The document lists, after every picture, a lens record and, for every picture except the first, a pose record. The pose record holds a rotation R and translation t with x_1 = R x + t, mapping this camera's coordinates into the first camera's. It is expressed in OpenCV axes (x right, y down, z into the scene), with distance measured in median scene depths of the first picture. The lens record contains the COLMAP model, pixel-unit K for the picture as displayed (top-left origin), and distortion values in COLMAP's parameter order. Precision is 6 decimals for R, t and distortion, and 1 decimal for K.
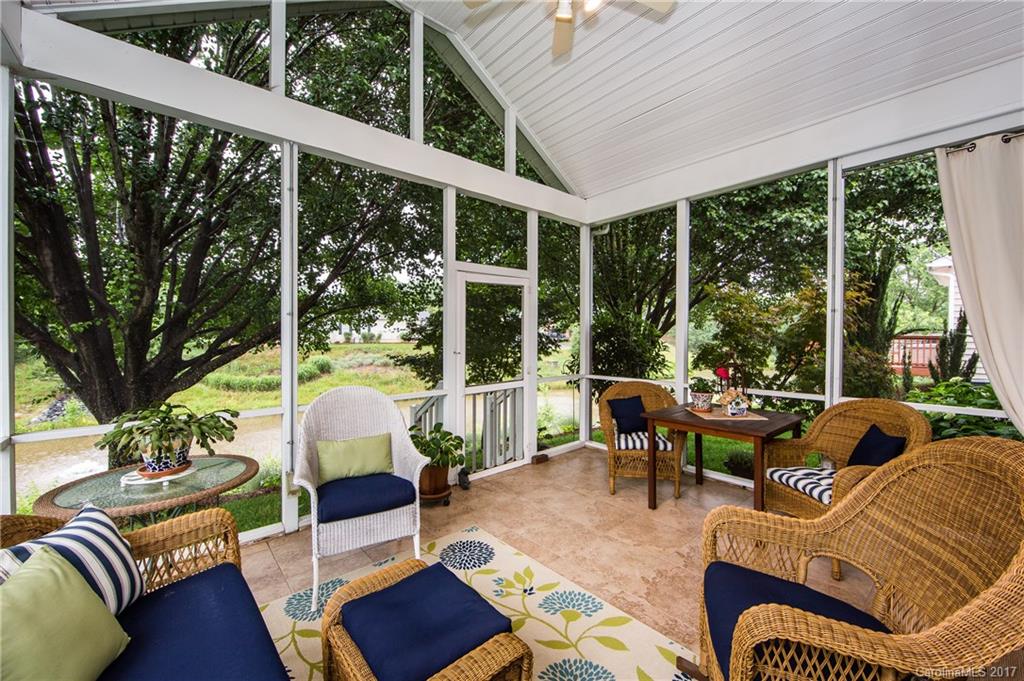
lens RADIAL K [[405.4, 0, 515.4], [0, 405.4, 335.3], [0, 0, 1]] dist [-0.002888, 0.000545]
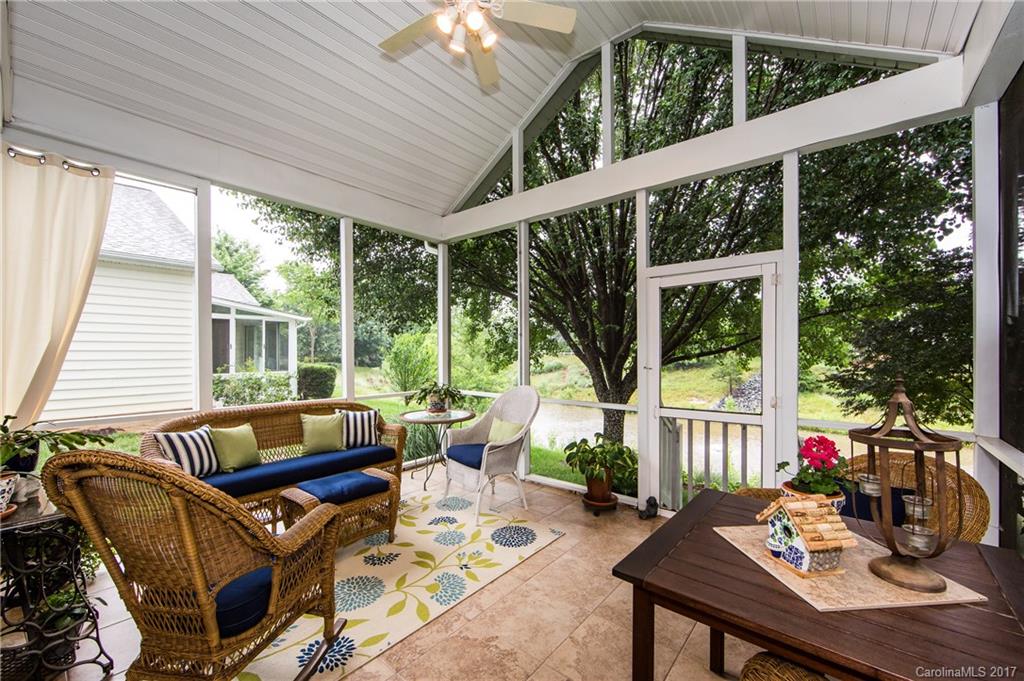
lens RADIAL K [[405.4, 0, 514.9], [0, 405.4, 349.0], [0, 0, 1]] dist [-0.002888, 0.000545]
pose [[0.162748, -0.007350, -0.986640, 0.933415], [-0.009608, 0.999913, -0.009034, 0.014382], [0.986621, 0.010950, 0.162663, 0.734221]]
